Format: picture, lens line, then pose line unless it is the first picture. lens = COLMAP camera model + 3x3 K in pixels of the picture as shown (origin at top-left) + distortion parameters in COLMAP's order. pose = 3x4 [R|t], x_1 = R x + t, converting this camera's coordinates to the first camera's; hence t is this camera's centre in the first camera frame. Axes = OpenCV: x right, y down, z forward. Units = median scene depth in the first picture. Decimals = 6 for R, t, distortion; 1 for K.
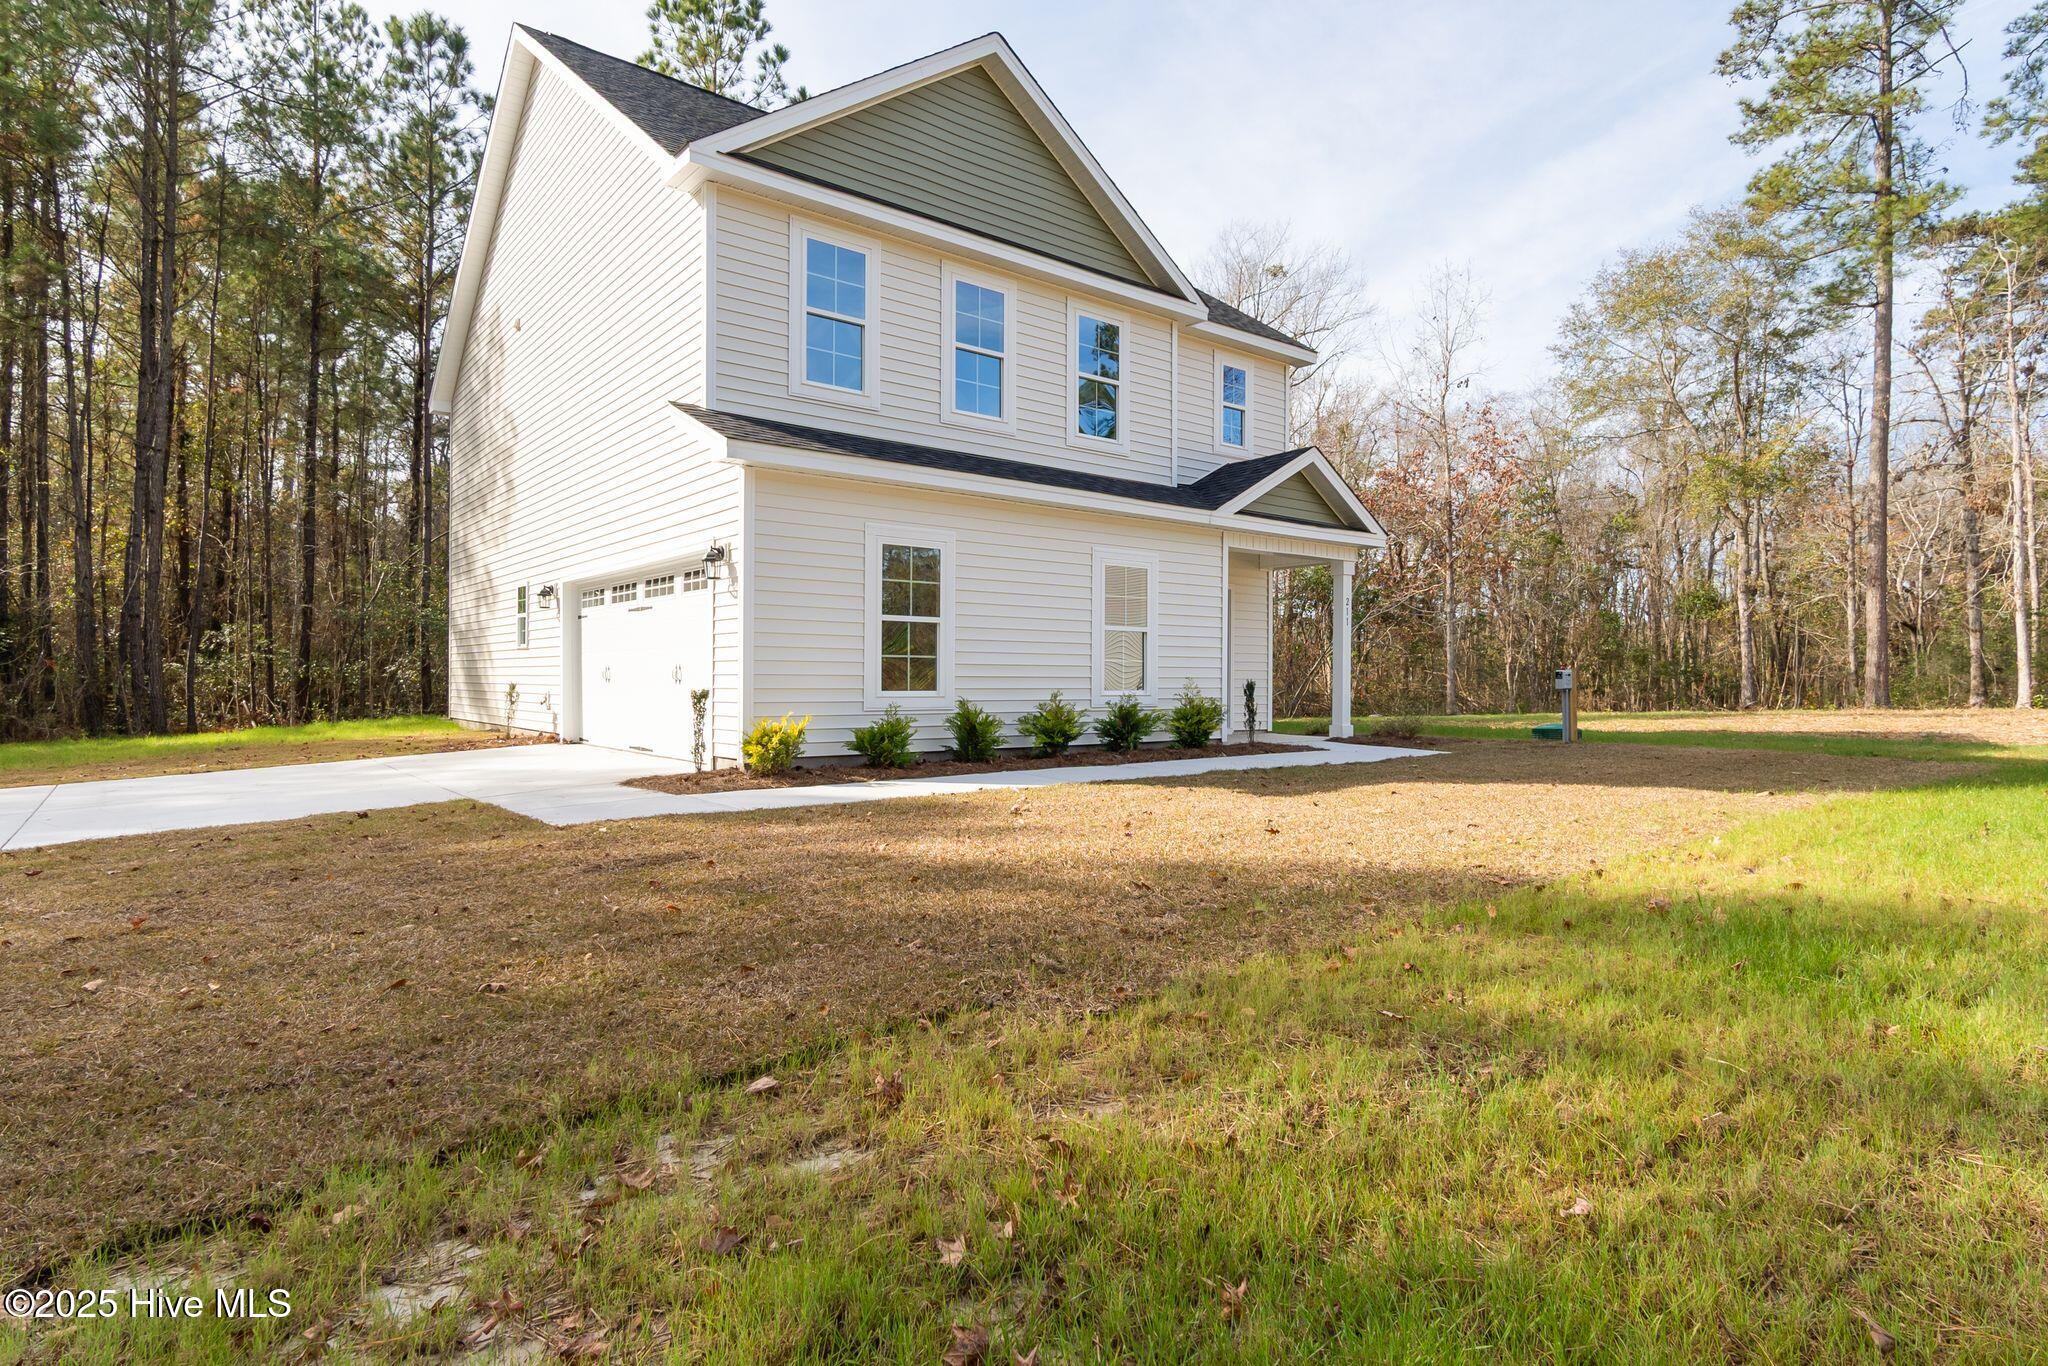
lens RADIAL K [[1070.4, 0, 987.9], [0, 1070.4, 653.2], [0, 0, 1]] dist [-0.000262, 0.000185]
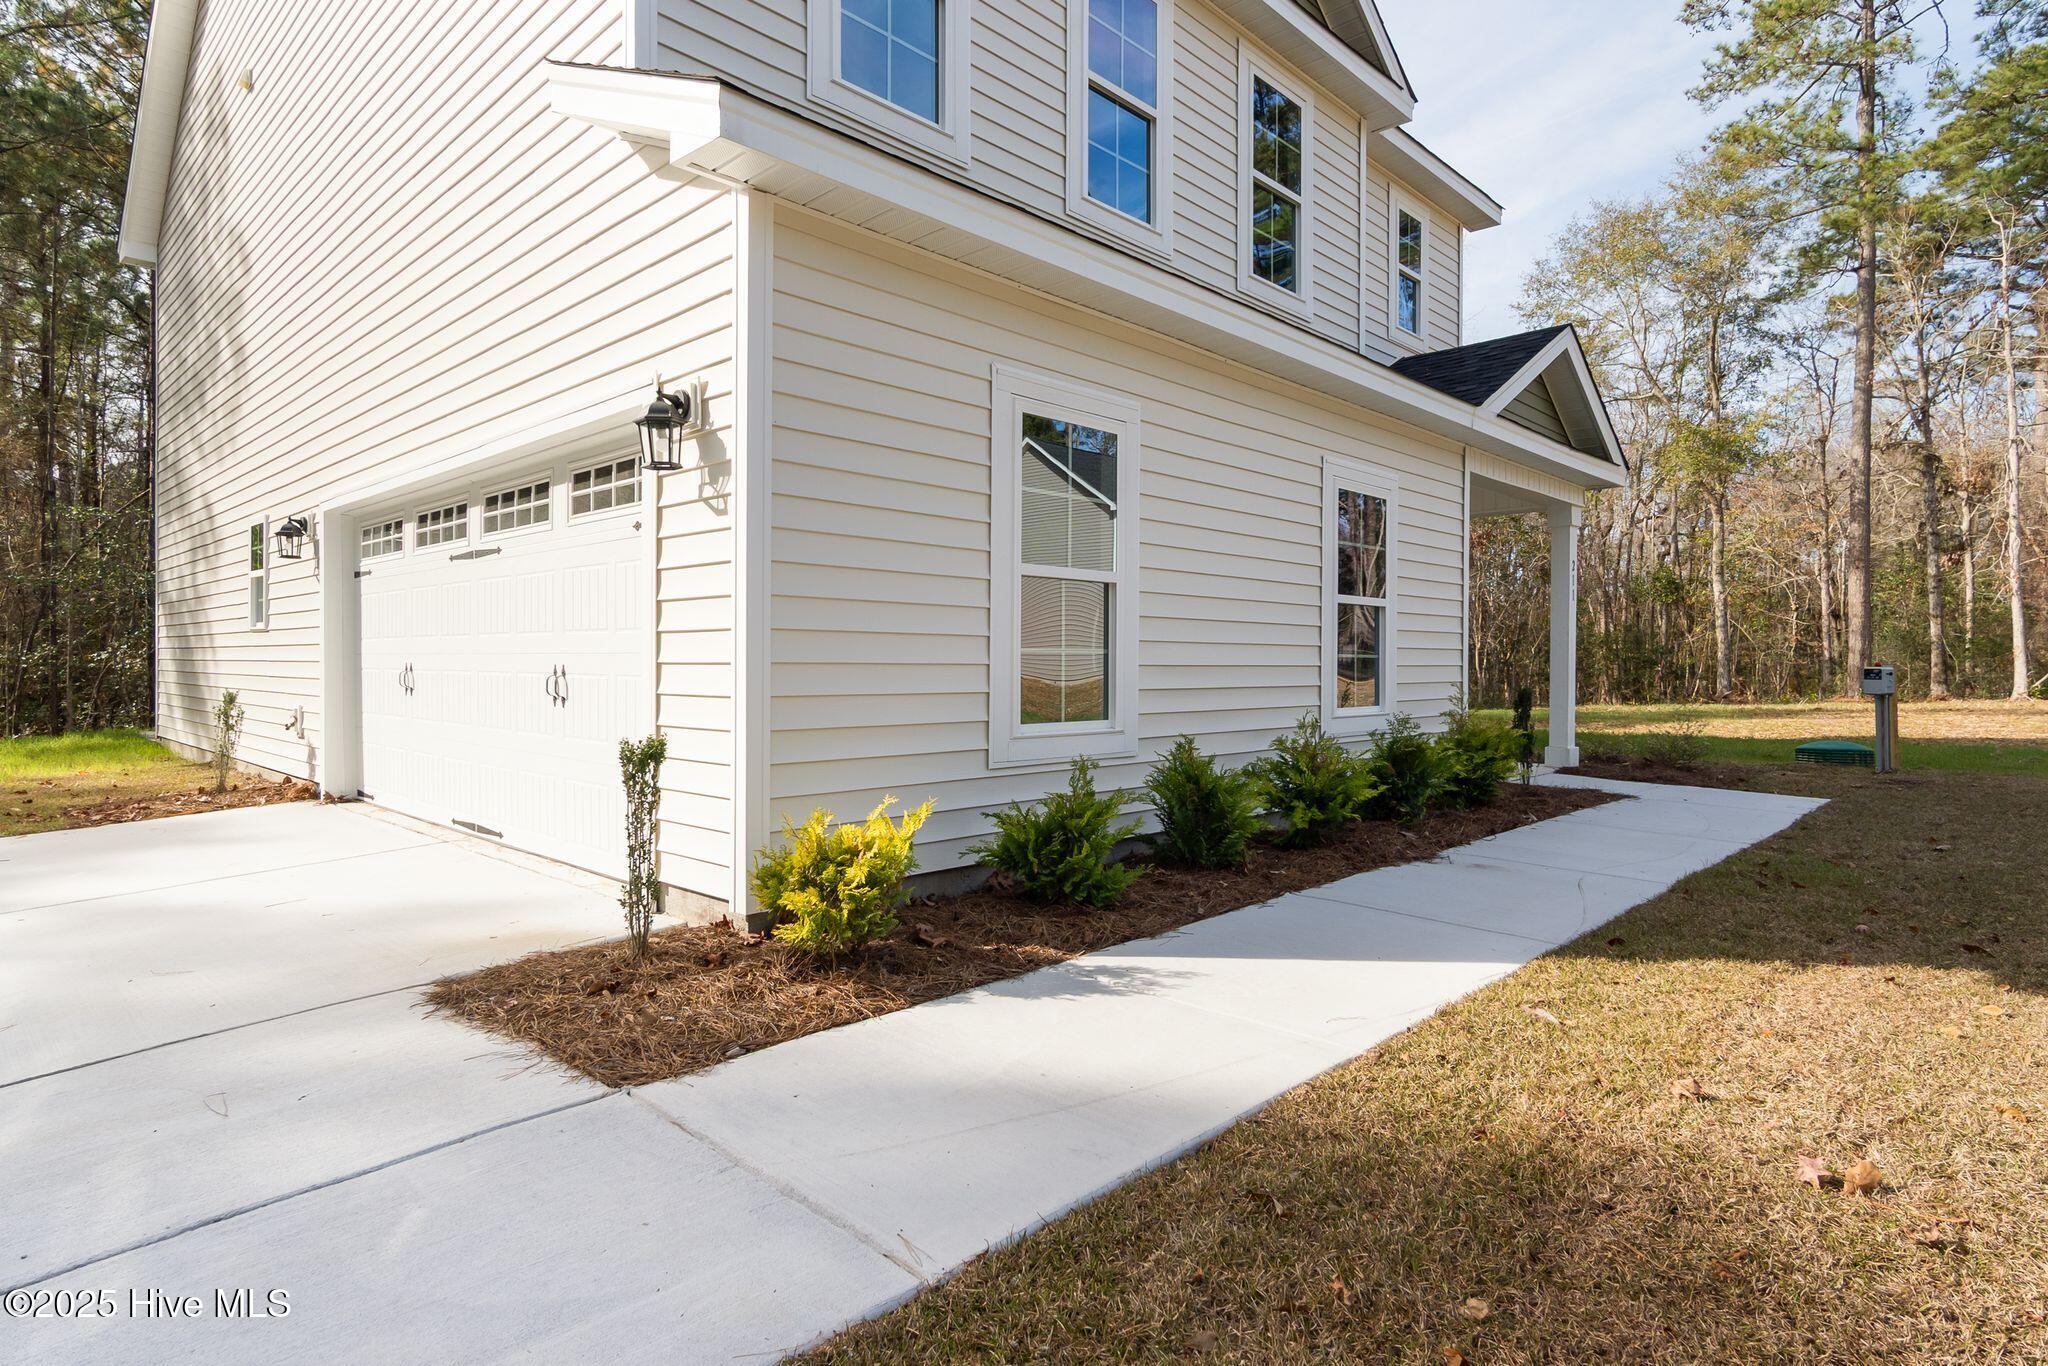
lens RADIAL K [[1094.3, 0, 1004.1], [0, 1094.3, 647.2], [0, 0, 1]] dist [0.001096, 0.000488]
pose [[0.989750, 0.001706, 0.142797, -0.102436], [-0.003313, 0.999934, 0.011015, -0.002583], [-0.142769, -0.011376, 0.989691, 0.306386]]
